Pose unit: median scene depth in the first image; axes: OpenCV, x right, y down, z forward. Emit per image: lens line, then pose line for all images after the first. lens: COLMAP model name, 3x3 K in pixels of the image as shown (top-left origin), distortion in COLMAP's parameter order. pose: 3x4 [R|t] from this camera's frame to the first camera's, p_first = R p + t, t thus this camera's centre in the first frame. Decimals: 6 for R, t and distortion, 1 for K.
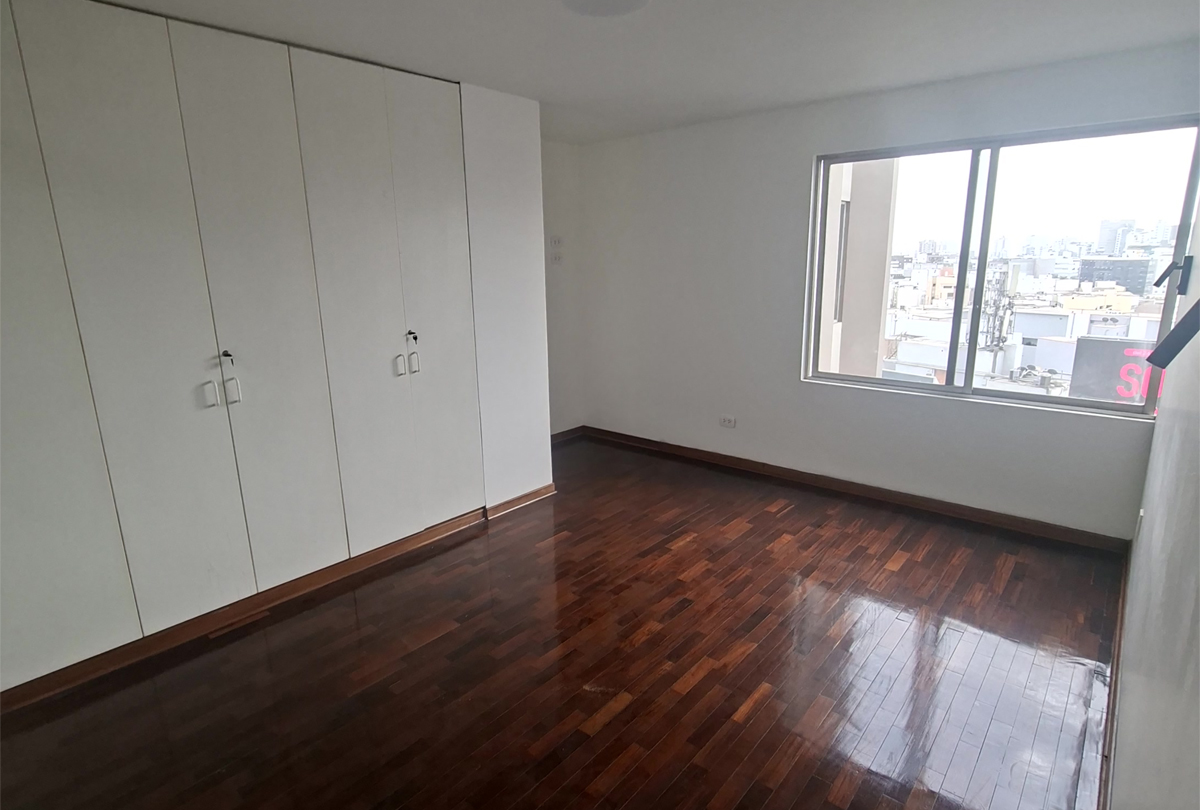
lens RADIAL K [[612.5, 0, 588.8], [0, 612.5, 401.5], [0, 0, 1]] dist [-0.007923, 0.006098]
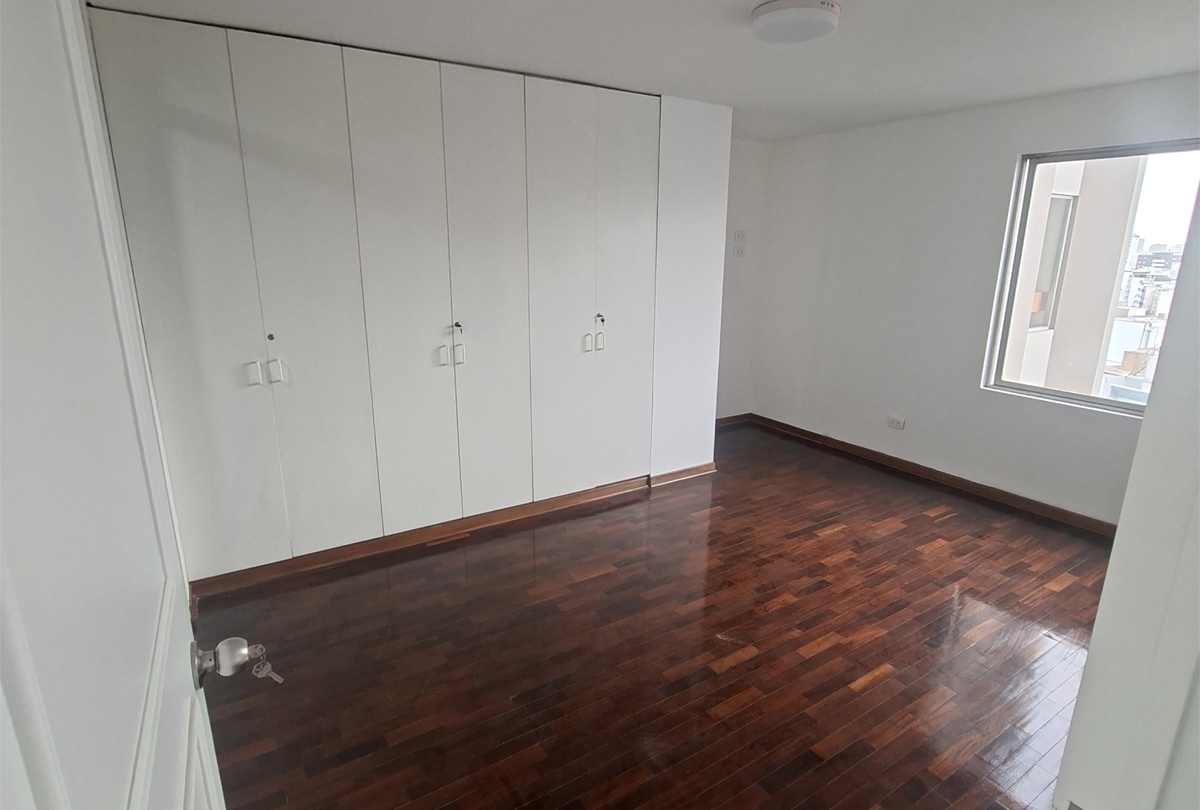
lens RADIAL K [[612.5, 0, 602.9], [0, 612.5, 400.4], [0, 0, 1]] dist [-0.007923, 0.006098]
pose [[0.960958, 0.095738, -0.259602, 0.033110], [-0.089262, 0.995334, 0.036649, 0.004265], [0.261899, -0.012046, 0.965020, -0.124154]]
